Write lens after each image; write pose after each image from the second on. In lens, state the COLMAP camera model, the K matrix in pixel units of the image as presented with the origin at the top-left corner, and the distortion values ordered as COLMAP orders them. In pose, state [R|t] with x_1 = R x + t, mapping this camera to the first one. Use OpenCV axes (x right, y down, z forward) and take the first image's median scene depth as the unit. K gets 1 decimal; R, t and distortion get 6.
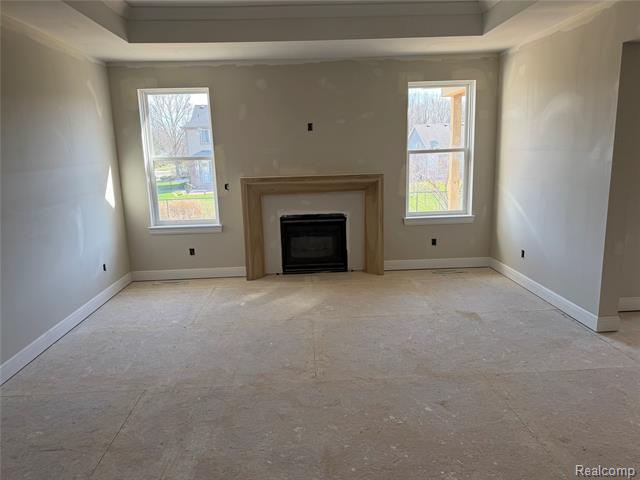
lens RADIAL K [[444.7, 0, 320.0], [0, 444.7, 240.0], [0, 0, 1]] dist [0.119647, -0.169196]
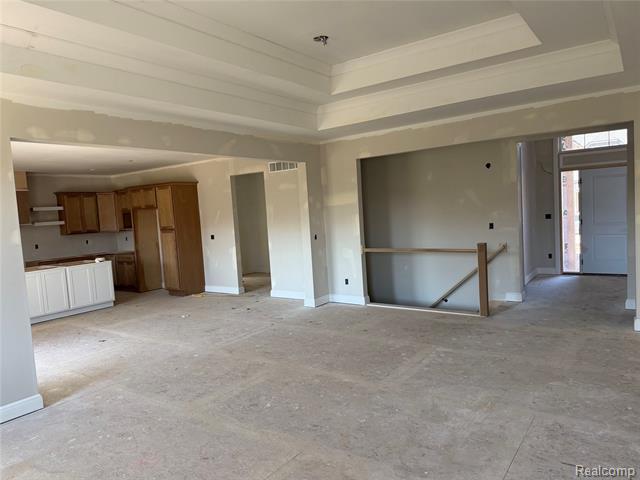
lens RADIAL K [[444.7, 0, 320.0], [0, 444.7, 240.0], [0, 0, 1]] dist [0.119647, -0.169196]
pose [[-0.779405, 0.035649, 0.625505, -0.568393], [0.209185, 0.955894, 0.206175, -0.257935], [-0.590567, 0.291540, -0.752486, 1.394753]]
